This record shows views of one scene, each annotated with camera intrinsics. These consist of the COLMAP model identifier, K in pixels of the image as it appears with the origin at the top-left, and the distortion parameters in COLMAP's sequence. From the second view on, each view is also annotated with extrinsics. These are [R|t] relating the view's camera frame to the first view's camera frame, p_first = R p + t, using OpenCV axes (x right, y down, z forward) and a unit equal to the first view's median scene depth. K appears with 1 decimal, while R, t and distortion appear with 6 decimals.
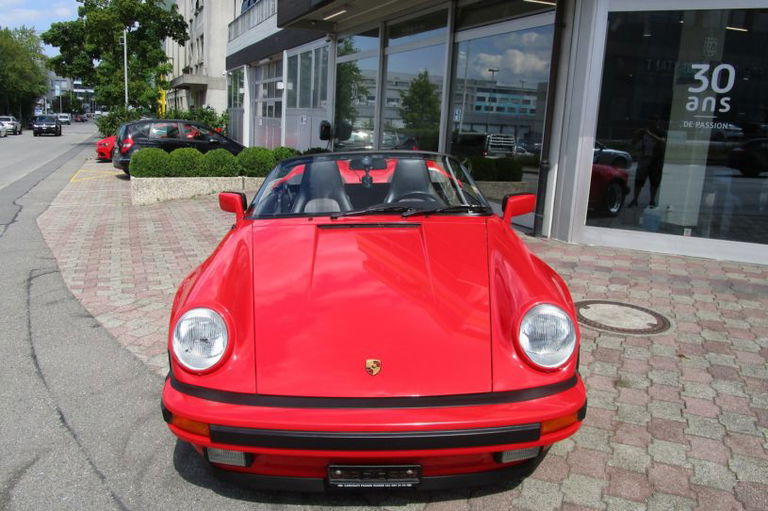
lens RADIAL K [[613.6, 0, 358.7], [0, 613.6, 254.2], [0, 0, 1]] dist [-0.028373, 0.002604]
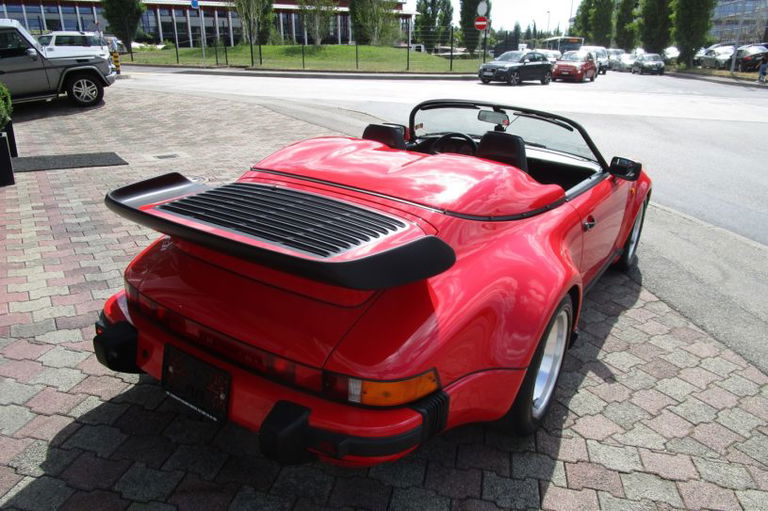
lens RADIAL K [[547.4, 0, 392.0], [0, 547.4, 255.8], [0, 0, 1]] dist [-0.024576, 0.002790]
pose [[-0.847182, -0.215953, 0.485434, -0.221707], [0.083028, 0.848632, 0.522428, -0.285591], [-0.524775, 0.482896, -0.701016, 1.195361]]
